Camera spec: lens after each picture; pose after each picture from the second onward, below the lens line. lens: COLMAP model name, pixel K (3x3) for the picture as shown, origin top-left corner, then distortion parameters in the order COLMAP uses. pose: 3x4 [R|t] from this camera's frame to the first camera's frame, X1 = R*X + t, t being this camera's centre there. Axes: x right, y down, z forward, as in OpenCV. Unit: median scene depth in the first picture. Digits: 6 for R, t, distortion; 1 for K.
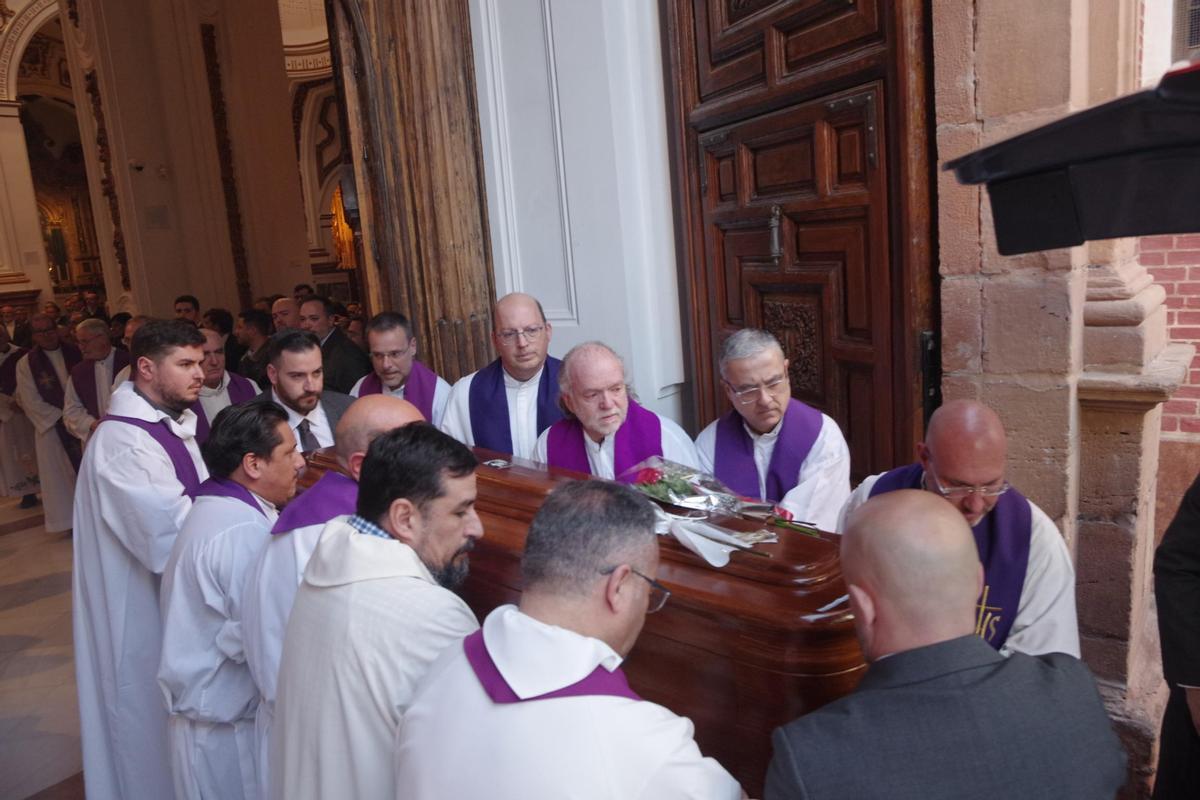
lens RADIAL K [[850.8, 0, 605.3], [0, 850.8, 388.1], [0, 0, 1]] dist [-0.112616, 0.079499]
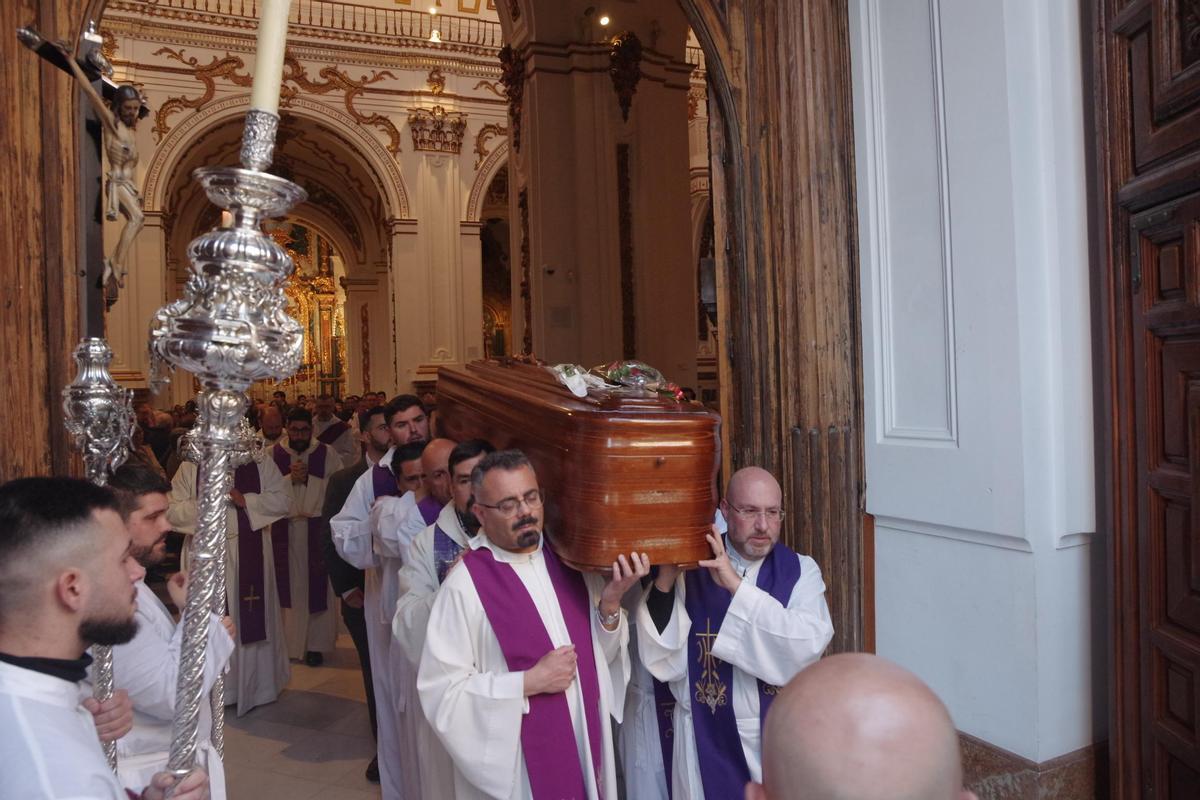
lens RADIAL K [[843.3, 0, 604.3], [0, 843.3, 386.9], [0, 0, 1]] dist [-0.112716, 0.079267]
pose [[0.890851, 0.056490, -0.450770, 0.023082], [-0.118172, 0.986897, -0.109866, -0.003320], [0.438657, 0.151143, 0.885853, 0.129612]]
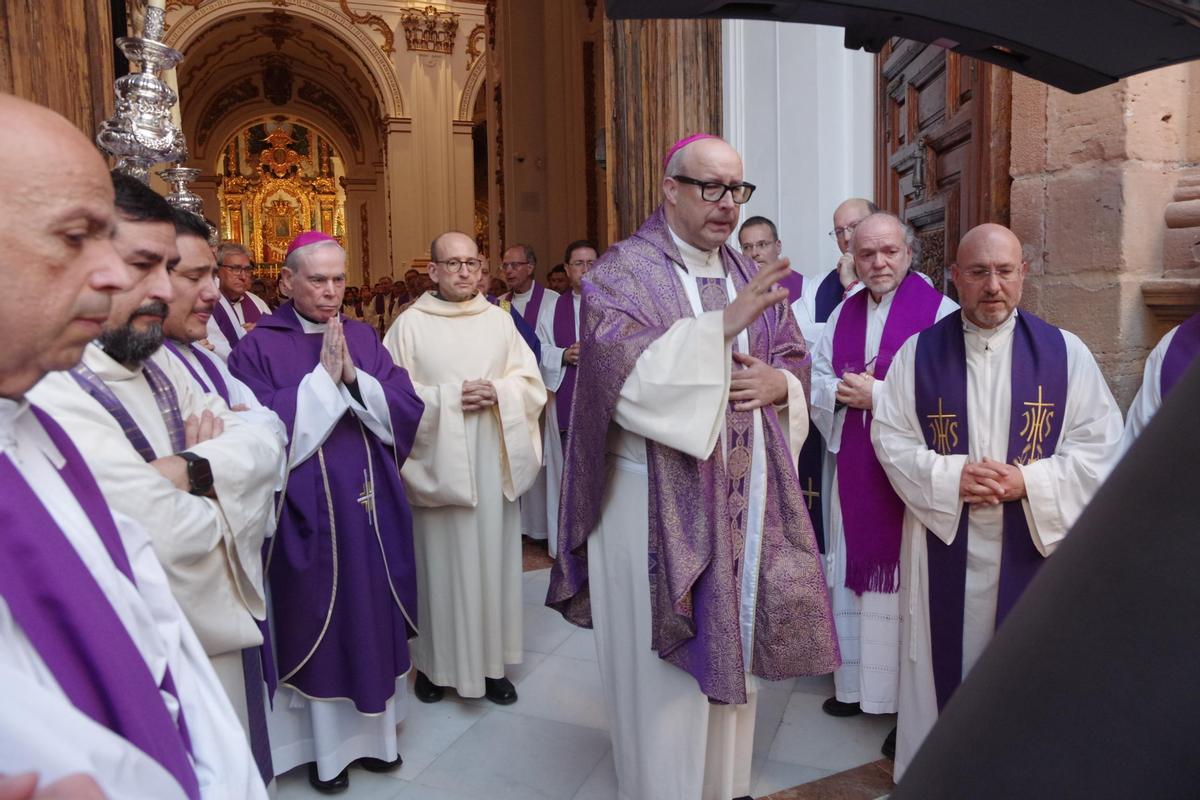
lens RADIAL K [[843.3, 0, 604.6], [0, 843.3, 391.7], [0, 0, 1]] dist [-0.112716, 0.079267]
pose [[0.885779, 0.116915, -0.449140, 0.280733], [-0.131513, 0.991314, -0.001318, 0.116882], [0.445085, 0.060235, 0.893460, -0.045866]]
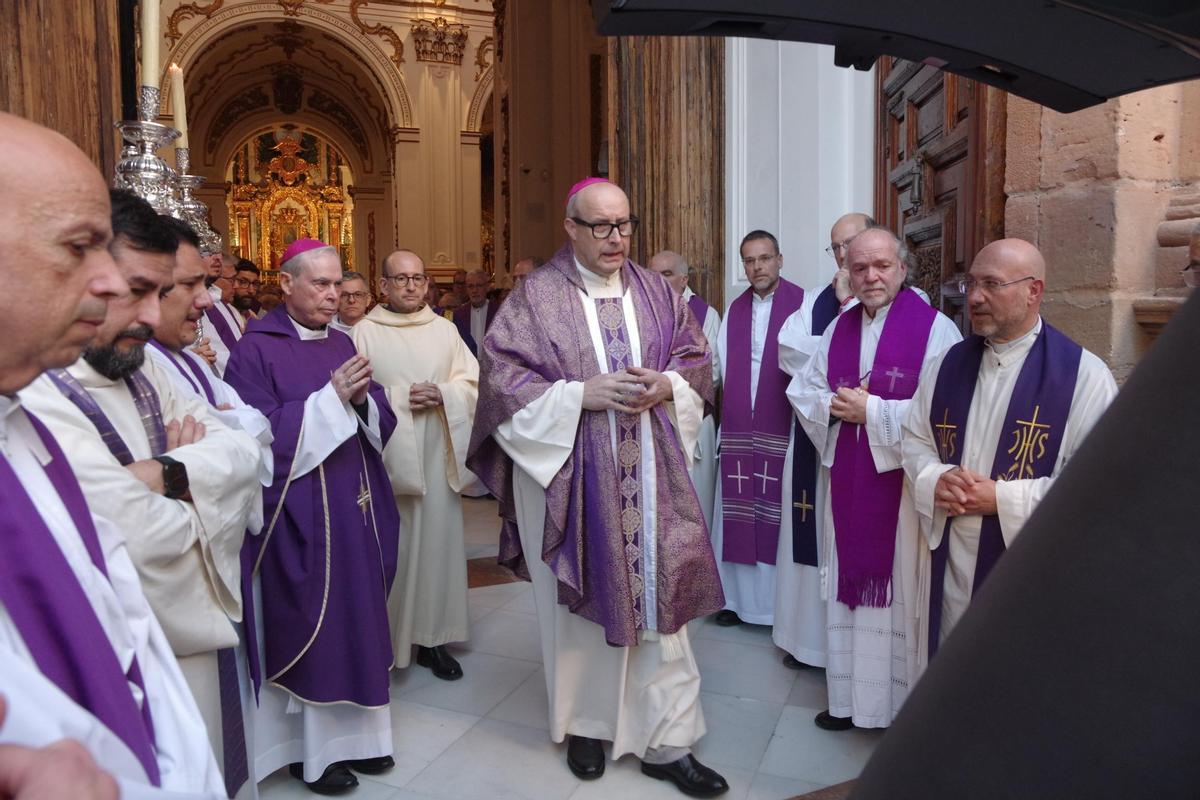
lens RADIAL K [[843.3, 0, 605.6], [0, 843.3, 390.2], [0, 0, 1]] dist [-0.112716, 0.079267]
pose [[0.882031, 0.121304, -0.455310, 0.289608], [-0.144062, 0.989448, -0.015471, 0.115768], [0.448628, 0.079239, 0.890199, -0.045931]]
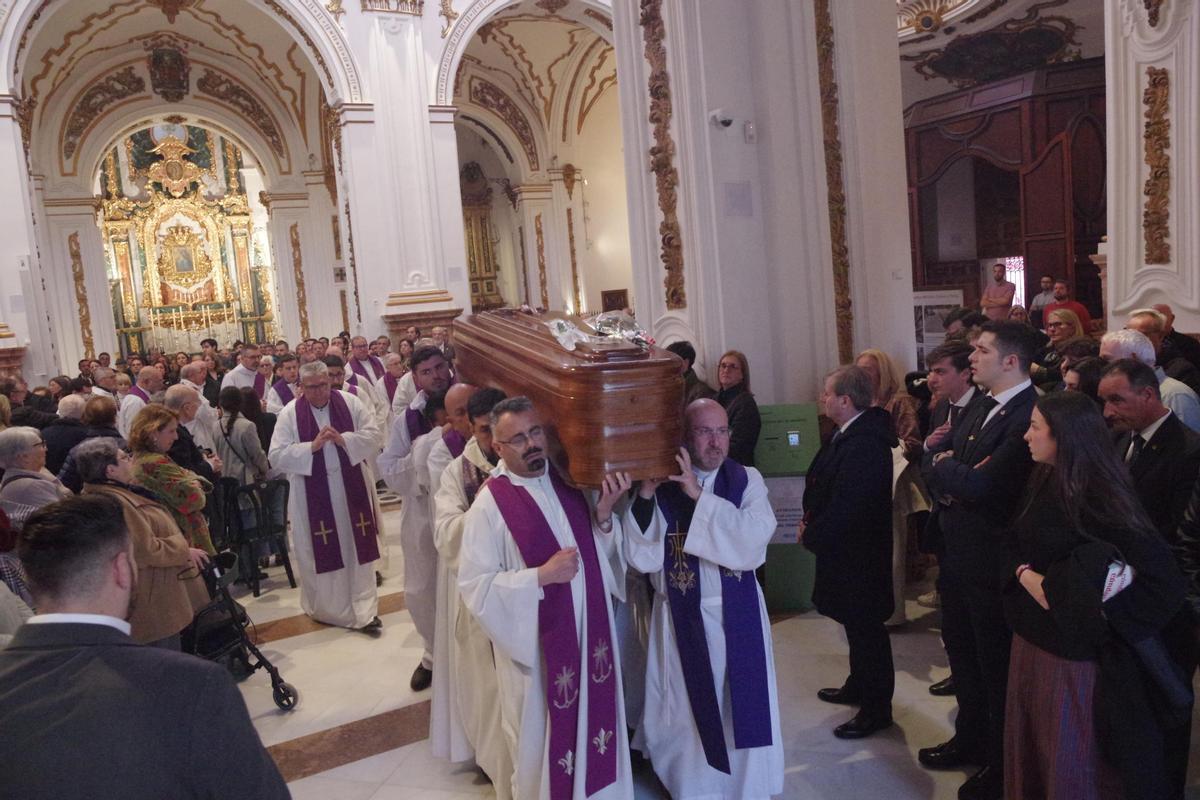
lens RADIAL K [[843.3, 0, 606.7], [0, 843.3, 390.9], [0, 0, 1]] dist [-0.112716, 0.079267]
pose [[0.939269, 0.043546, -0.340407, -0.874540], [-0.053944, 0.998320, -0.021137, -0.072227], [0.338915, 0.038216, 0.940040, 0.733154]]
